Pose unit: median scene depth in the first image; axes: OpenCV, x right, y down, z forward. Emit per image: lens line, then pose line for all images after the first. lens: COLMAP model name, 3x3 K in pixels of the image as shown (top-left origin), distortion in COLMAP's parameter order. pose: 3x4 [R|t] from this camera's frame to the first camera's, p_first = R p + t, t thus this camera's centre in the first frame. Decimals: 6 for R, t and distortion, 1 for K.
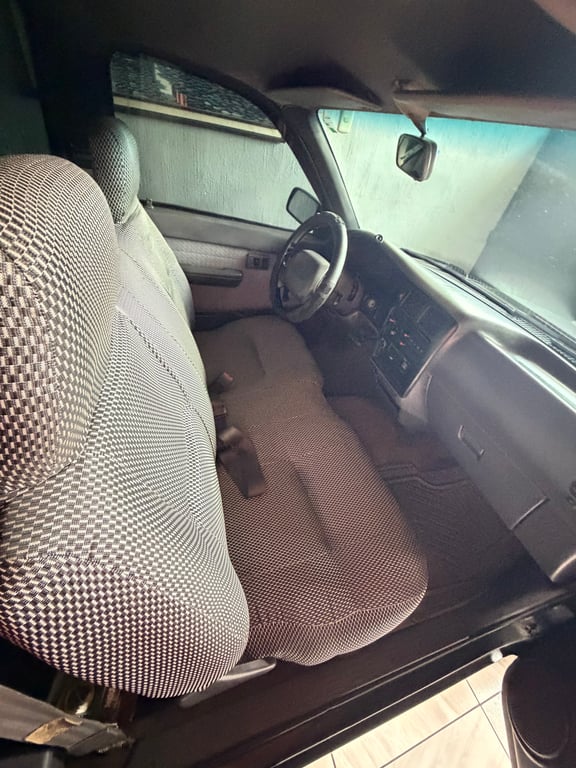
lens RADIAL K [[306.7, 0, 288.0], [0, 306.7, 384.0], [0, 0, 1]] dist [0.000945, 0.000039]
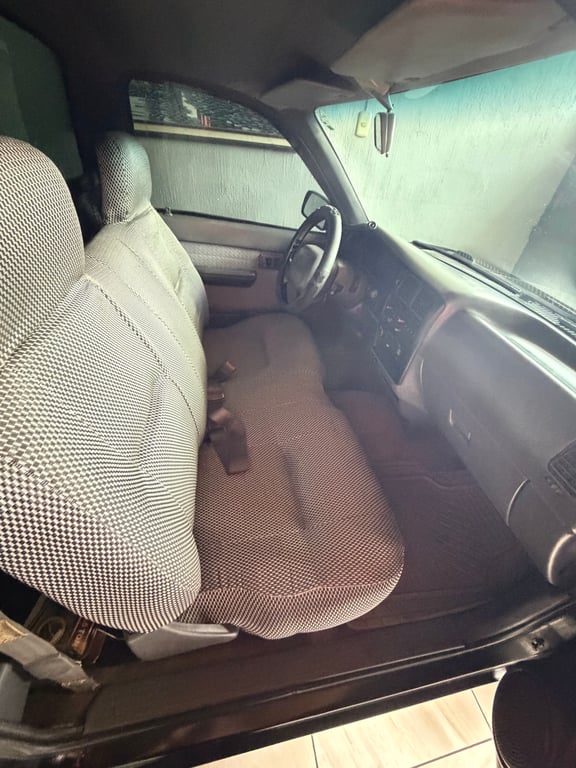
lens RADIAL K [[306.7, 0, 288.0], [0, 306.7, 384.0], [0, 0, 1]] dist [0.000945, 0.000039]
pose [[0.989333, 0.012350, -0.145147, 0.169121], [-0.019220, 0.998755, -0.046023, 0.090766], [0.144398, 0.048322, 0.988339, -0.004789]]
